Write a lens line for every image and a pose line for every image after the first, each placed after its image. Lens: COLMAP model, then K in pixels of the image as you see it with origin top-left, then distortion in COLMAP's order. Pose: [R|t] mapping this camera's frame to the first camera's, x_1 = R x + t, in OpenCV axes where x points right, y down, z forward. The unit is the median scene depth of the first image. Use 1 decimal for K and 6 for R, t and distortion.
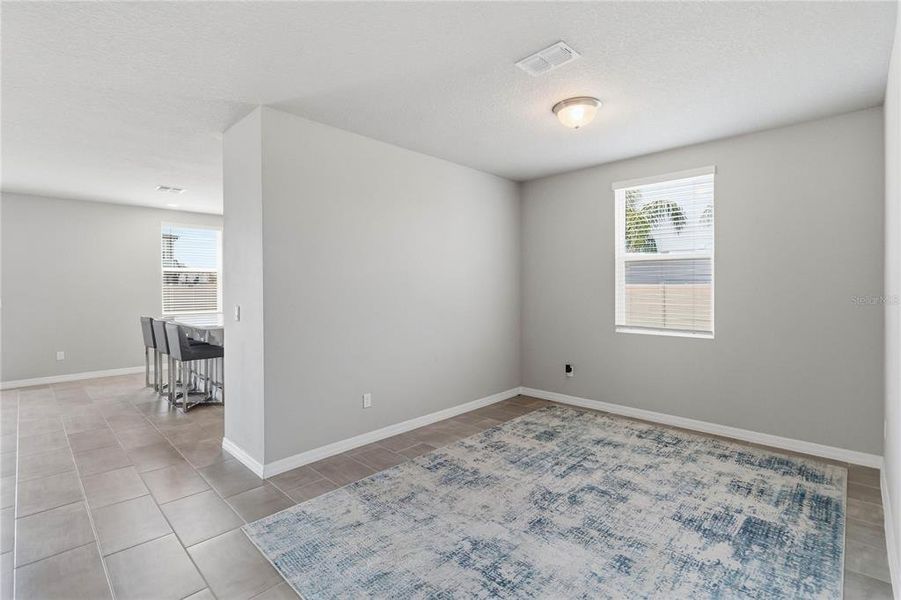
lens RADIAL K [[419.6, 0, 453.8], [0, 419.6, 292.2], [0, 0, 1]] dist [-0.000607, -0.000114]
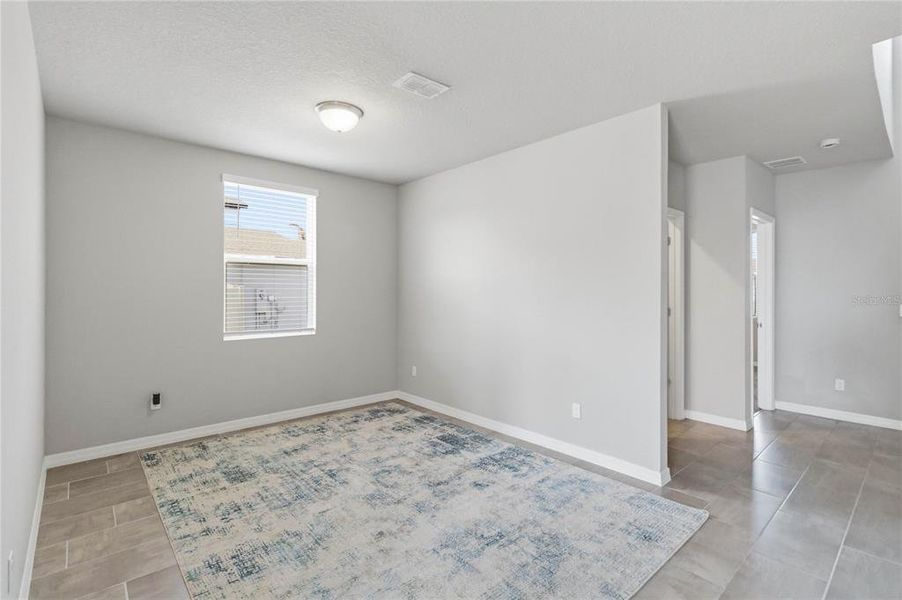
lens RADIAL K [[420.1, 0, 454.3], [0, 420.1, 292.1], [0, 0, 1]] dist [-0.000607, -0.000114]
pose [[0.071226, 0.001083, 0.997460, -0.619586], [0.008546, 0.999962, -0.001696, -0.003981], [-0.997424, 0.008645, 0.071214, 0.588057]]
